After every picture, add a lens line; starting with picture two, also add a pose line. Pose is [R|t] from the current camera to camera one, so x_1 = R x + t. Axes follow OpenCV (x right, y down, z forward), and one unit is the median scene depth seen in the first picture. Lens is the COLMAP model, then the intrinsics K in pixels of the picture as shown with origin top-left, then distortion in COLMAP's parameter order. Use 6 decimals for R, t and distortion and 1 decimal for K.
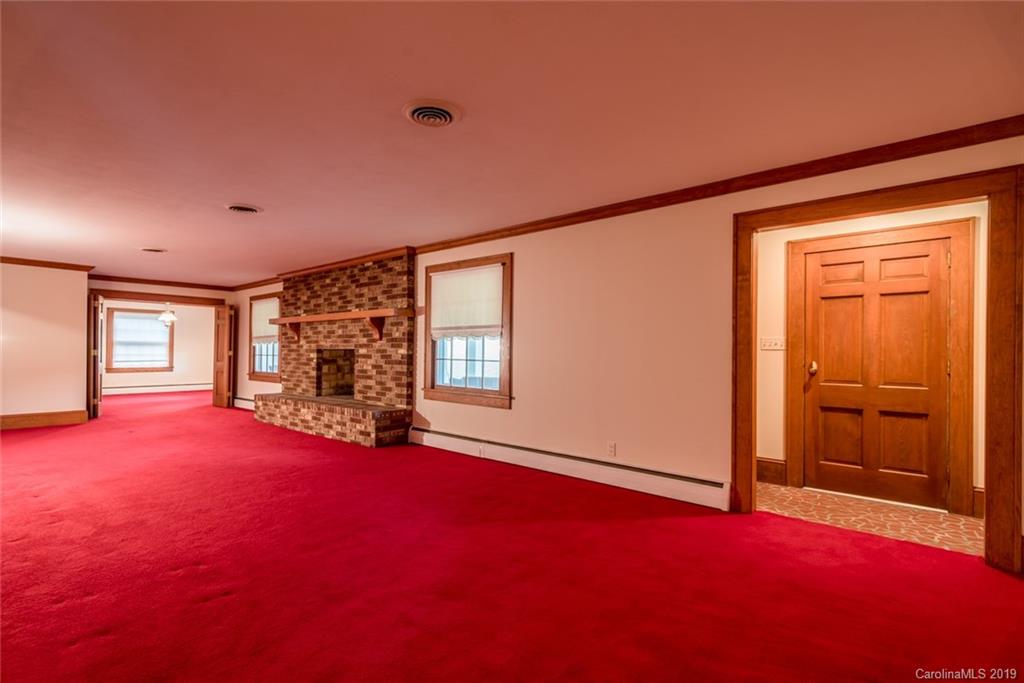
lens RADIAL K [[481.4, 0, 516.9], [0, 481.4, 354.9], [0, 0, 1]] dist [0.036308, 0.000241]
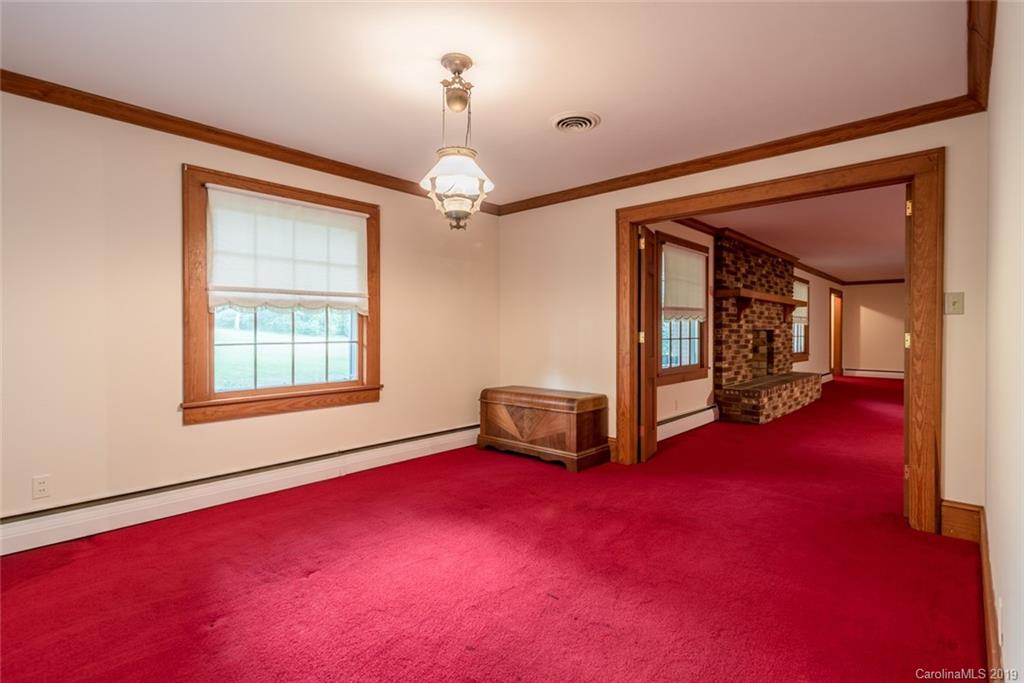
lens RADIAL K [[491.9, 0, 512.0], [0, 491.9, 341.5], [0, 0, 1]] dist [-0.001215, -0.000180]
pose [[0.037186, -0.027751, 0.998923, -1.336658], [0.002550, 0.999614, 0.027676, -0.015883], [-0.999305, 0.001518, 0.037242, 1.385530]]
